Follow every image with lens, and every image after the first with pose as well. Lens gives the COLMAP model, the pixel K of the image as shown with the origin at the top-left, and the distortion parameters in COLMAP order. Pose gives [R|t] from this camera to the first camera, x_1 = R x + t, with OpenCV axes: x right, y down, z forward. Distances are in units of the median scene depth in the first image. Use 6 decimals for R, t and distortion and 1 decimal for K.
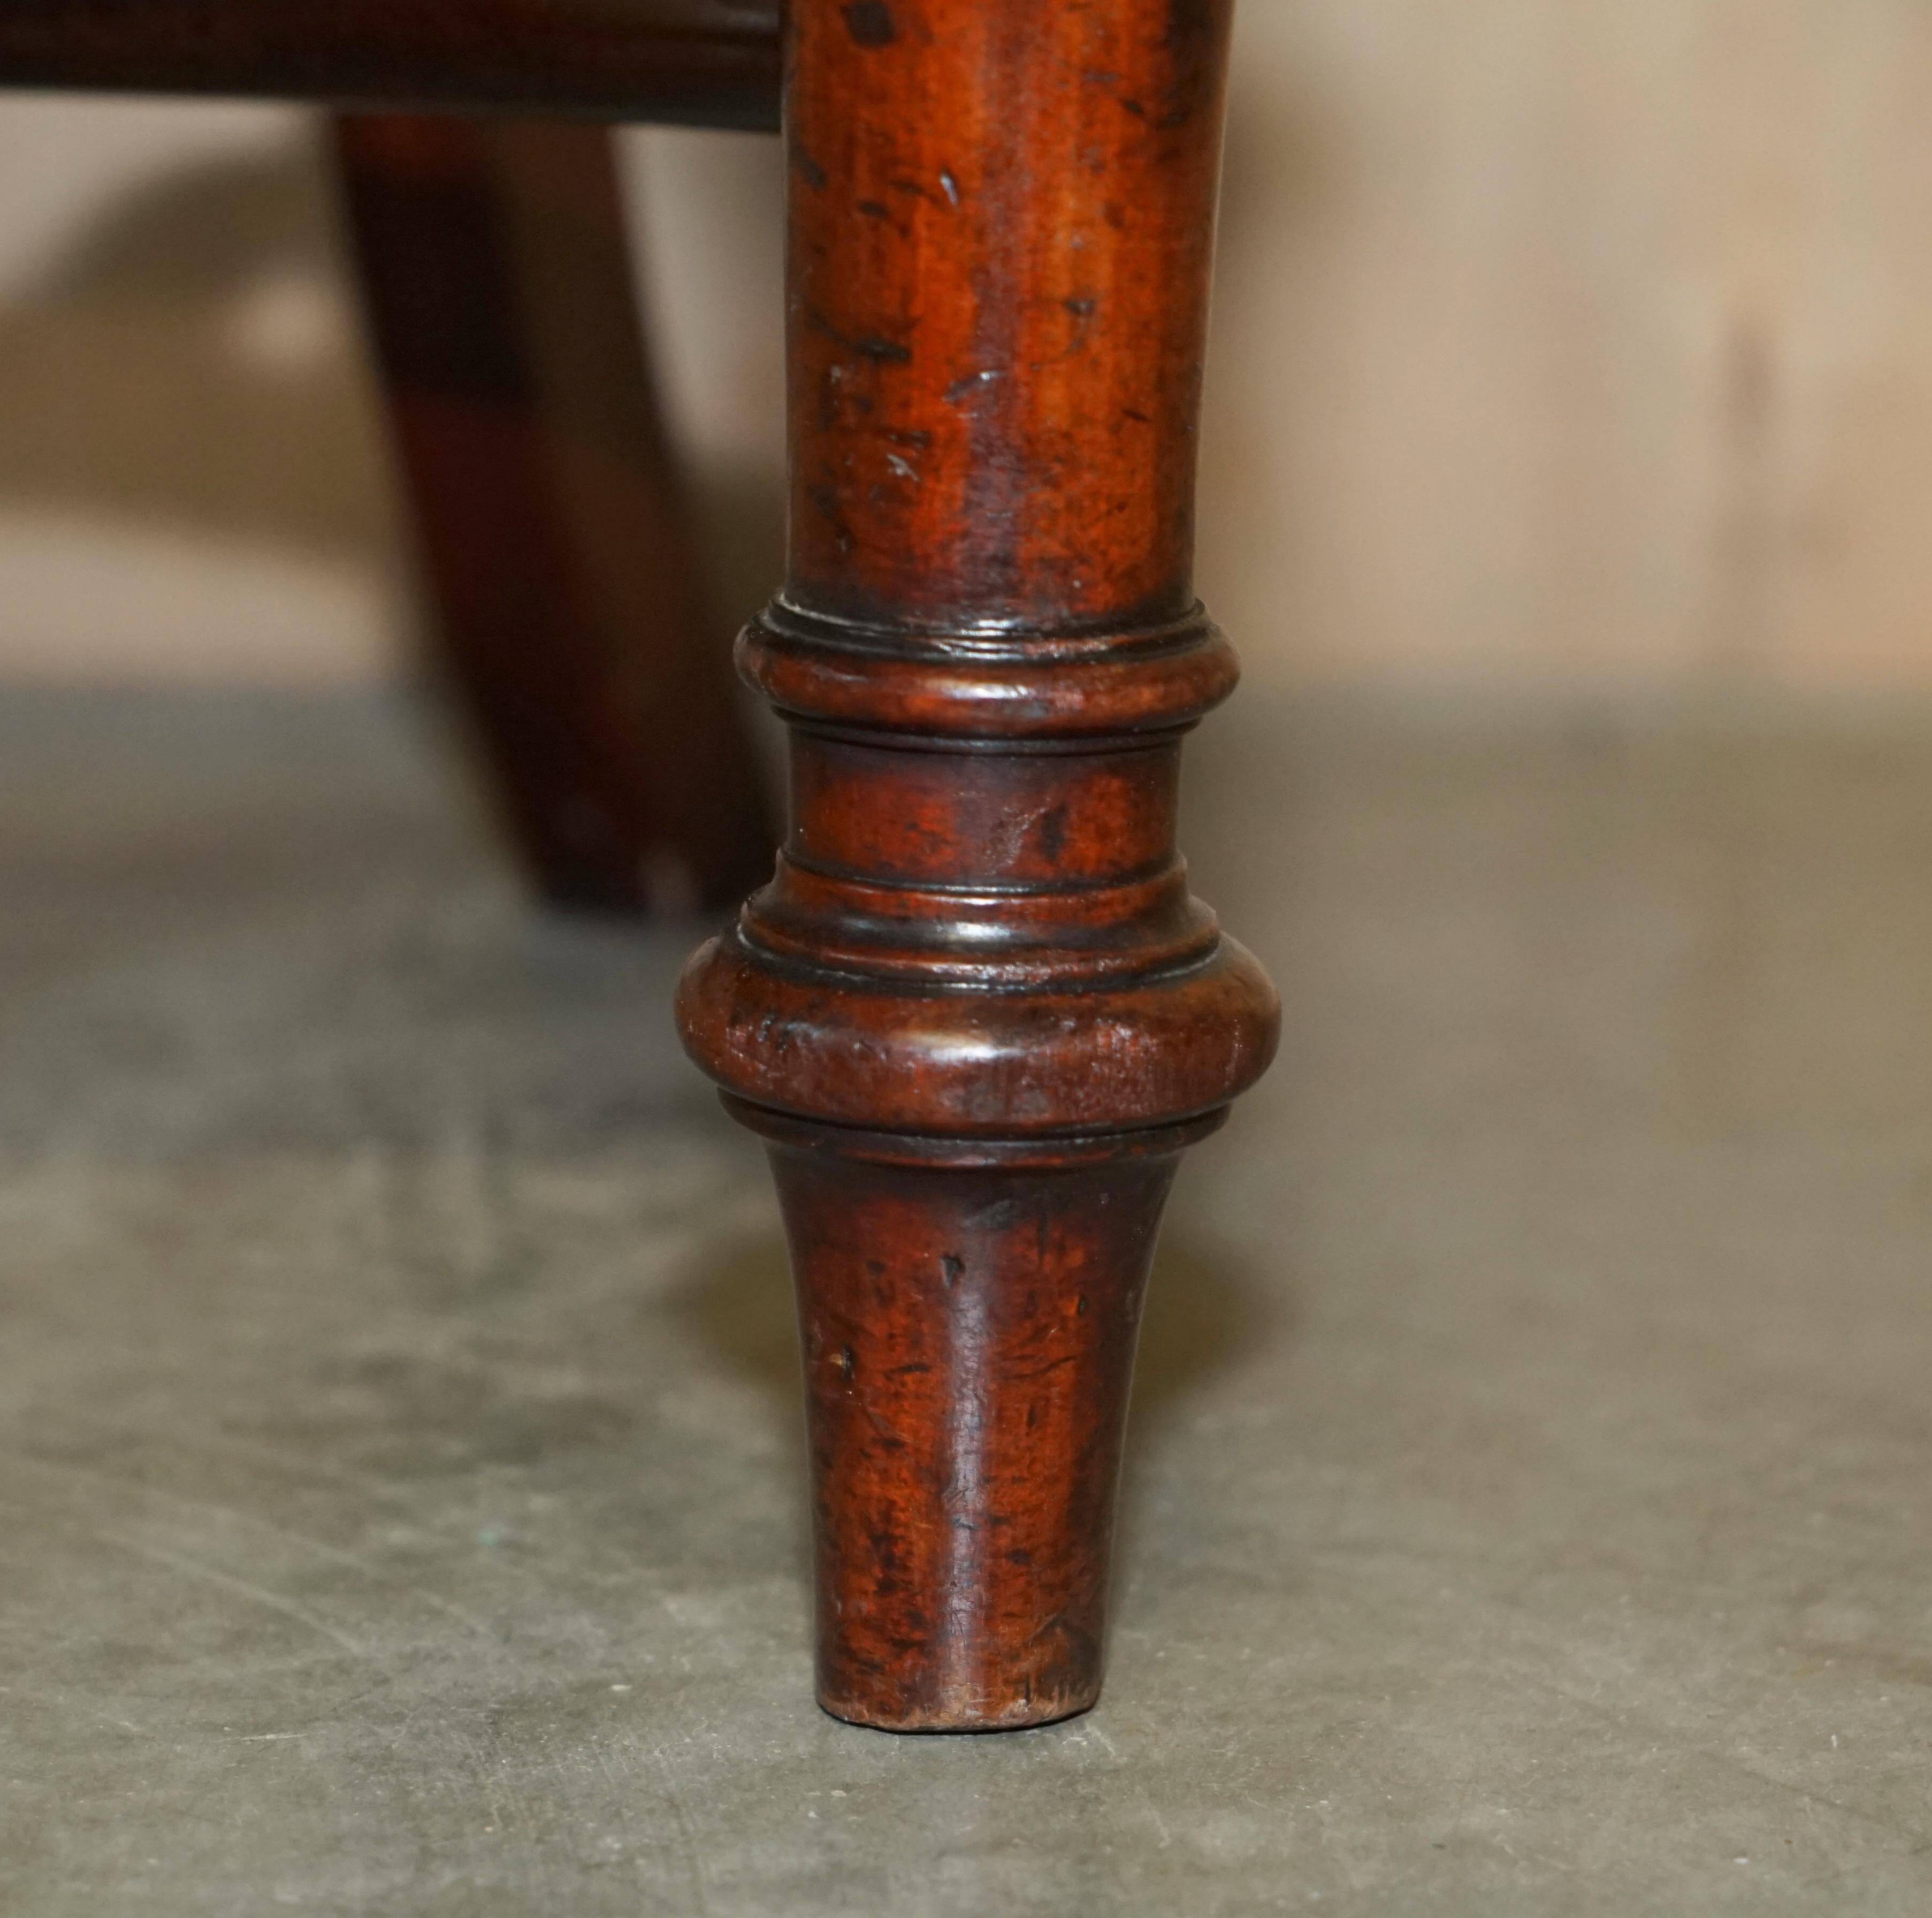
lens RADIAL K [[6409.2, 0, 936.3], [0, 6409.2, 960.4], [0, 0, 1]] dist [-0.019565, -0.253957]
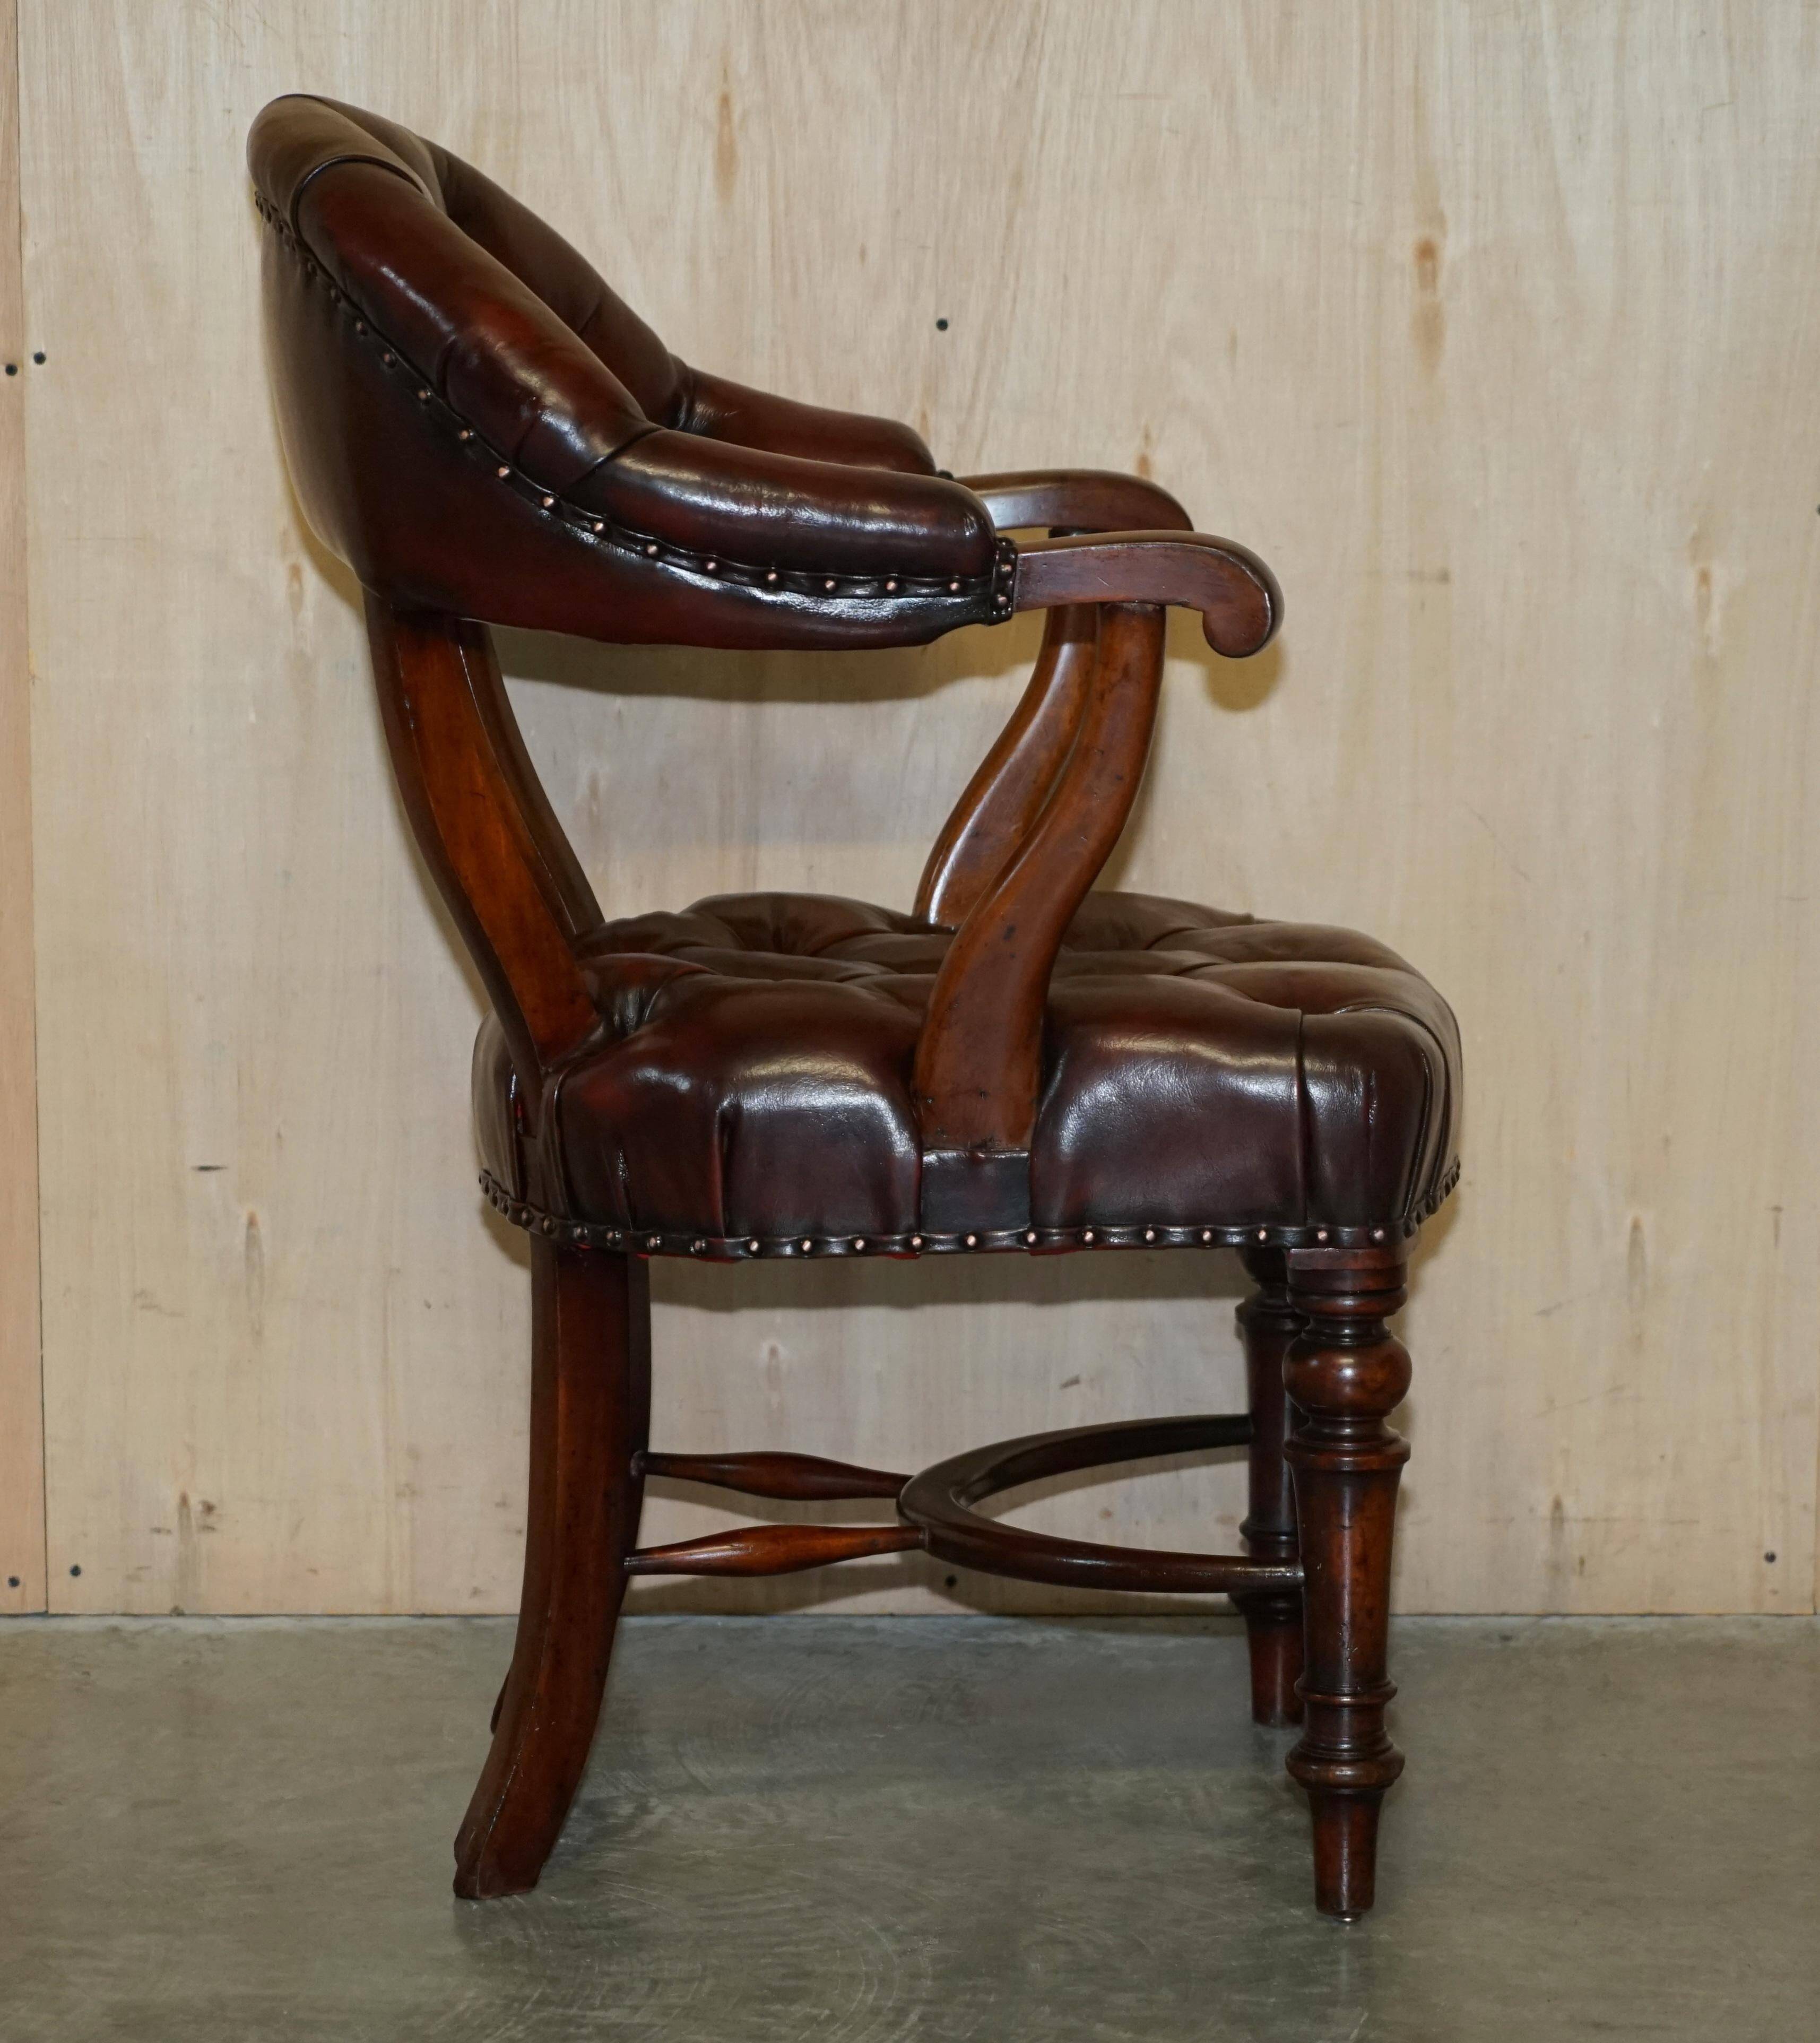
lens RADIAL K [[6293.2, 0, 908.3], [0, 6293.2, 1017.5], [0, 0, 1]] dist [-0.038915, 0.397660]
pose [[0.999960, -0.002856, -0.008471, -0.300678], [0.002373, 0.998406, -0.056396, -0.312306], [0.008618, 0.056373, 0.998373, -3.875477]]
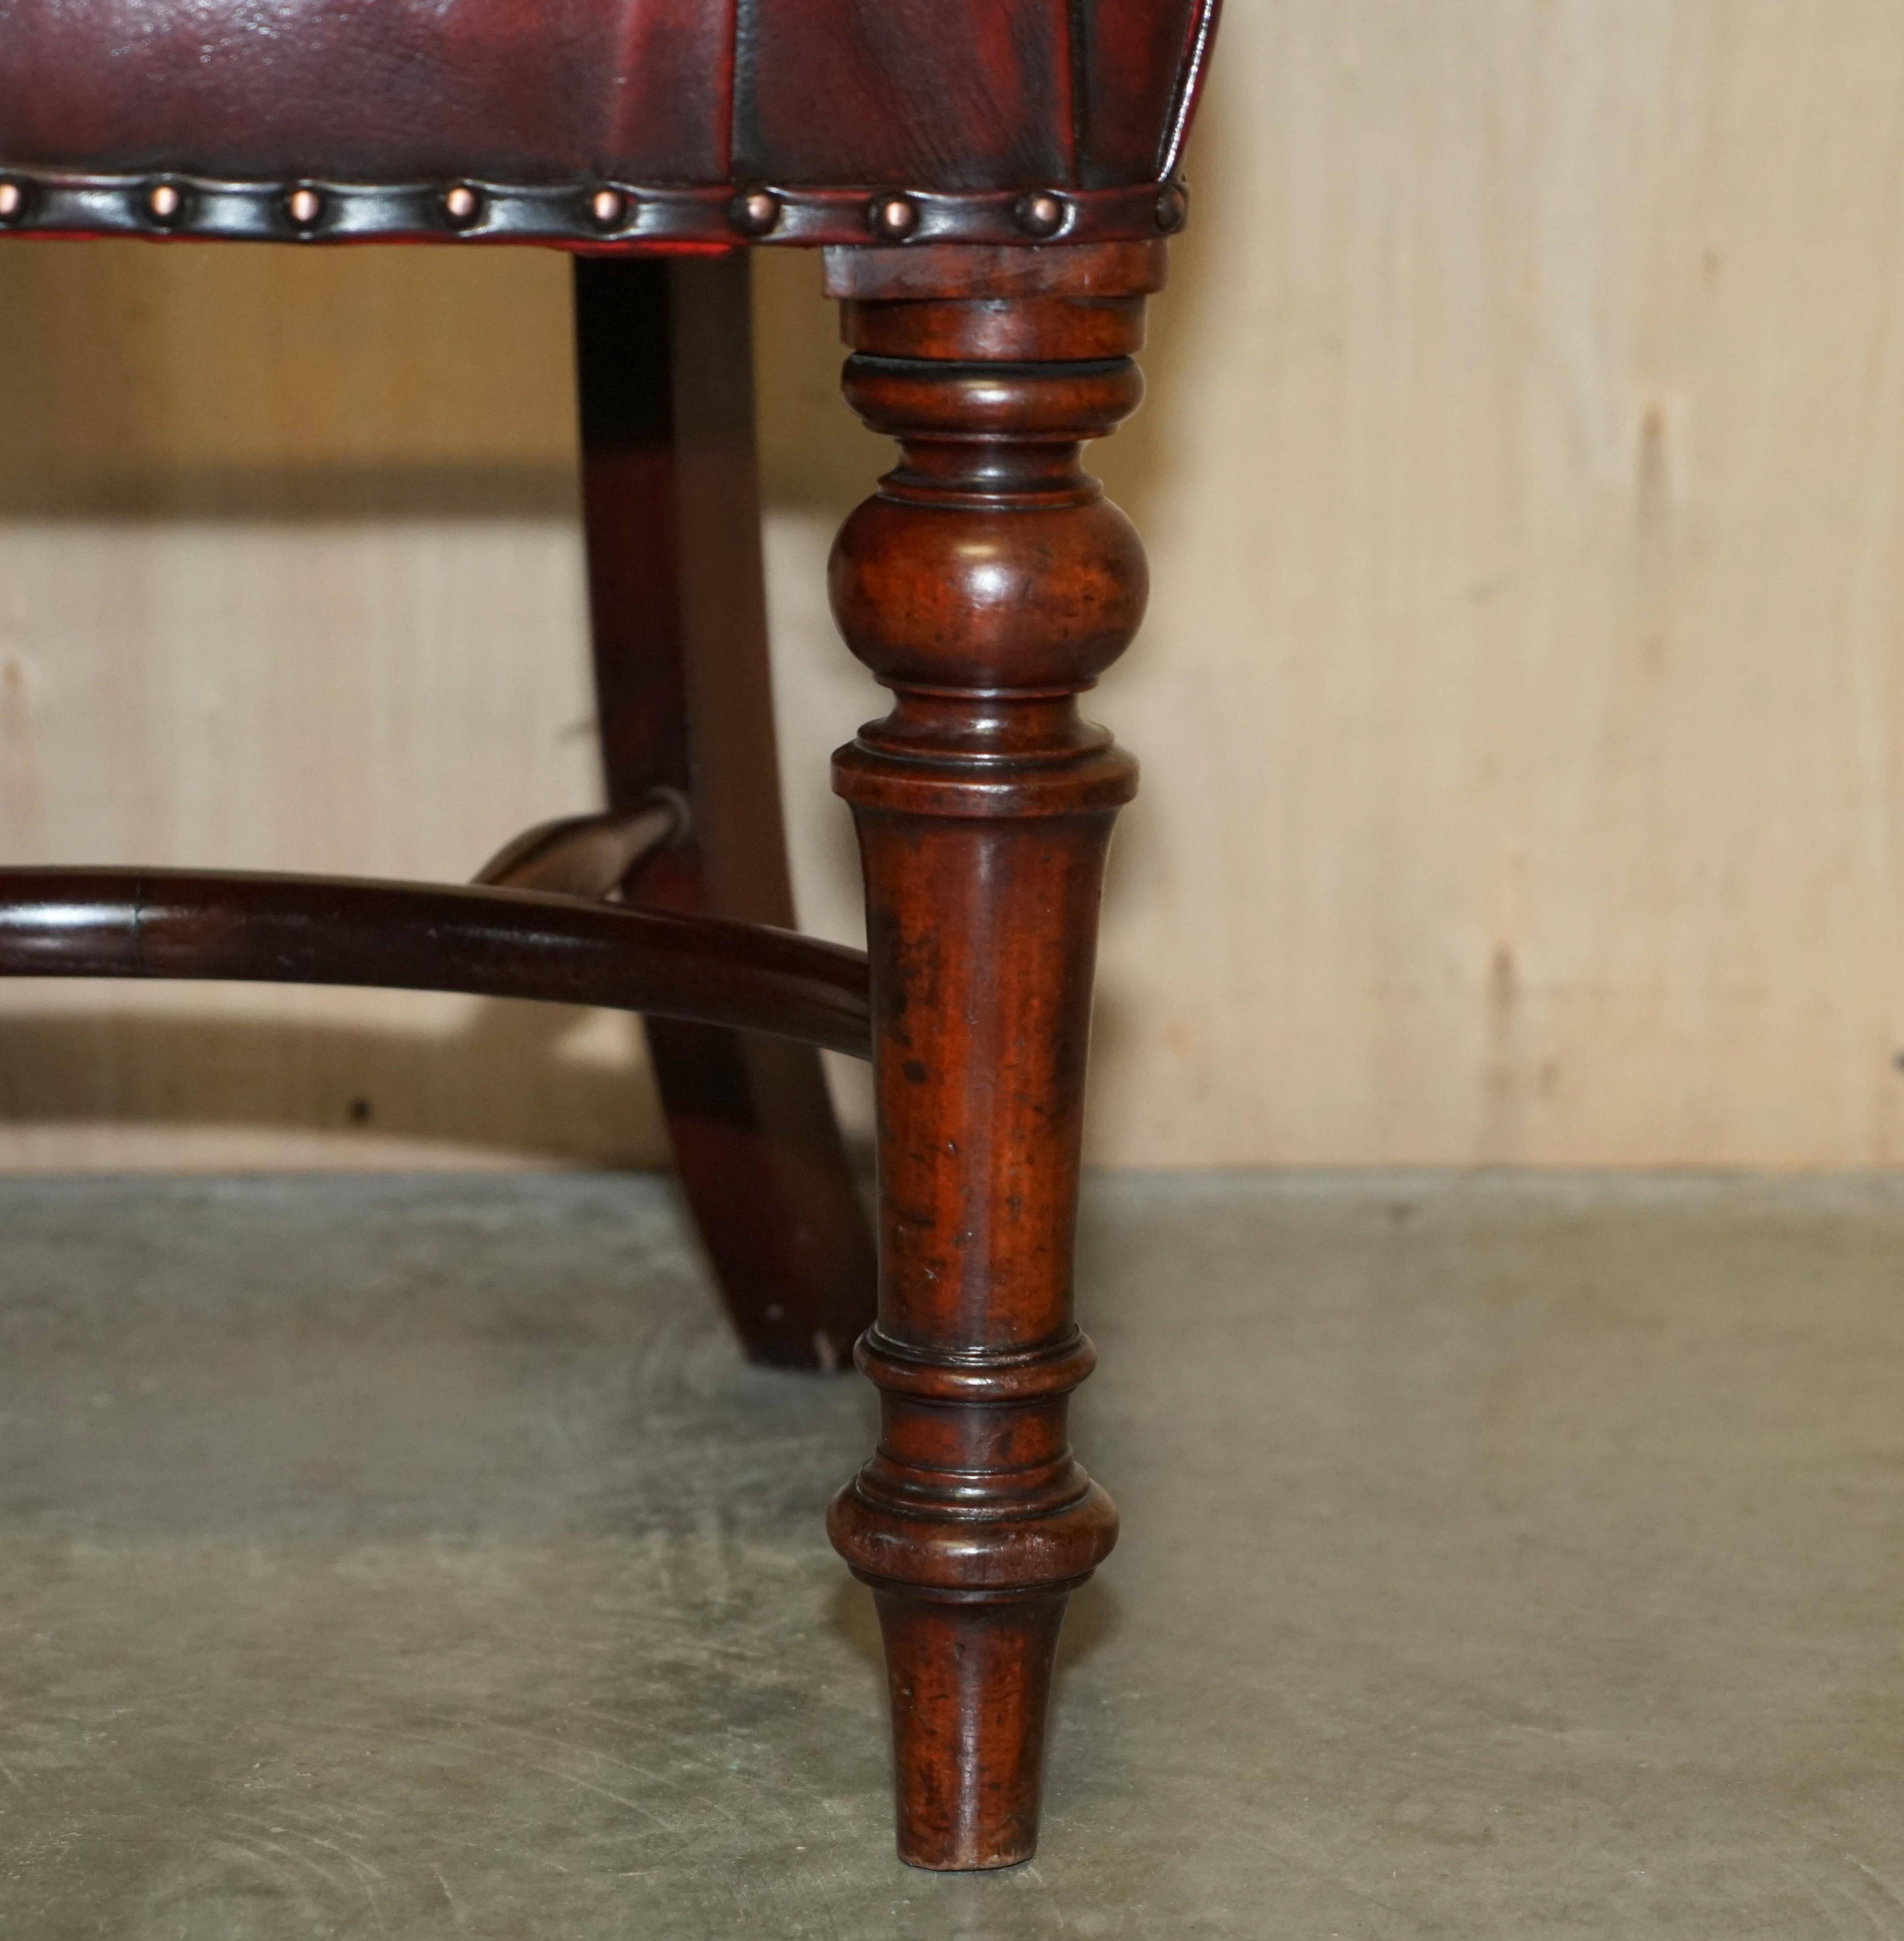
lens RADIAL K [[5824.8, 0, 954.2], [0, 5824.8, 971.7], [0, 0, 1]] dist [-0.015699, 0.098870]
pose [[0.999770, -0.005712, -0.020668, 0.040488], [0.005373, 0.999851, -0.016431, -0.138967], [0.020759, 0.016316, 0.999651, -0.882464]]
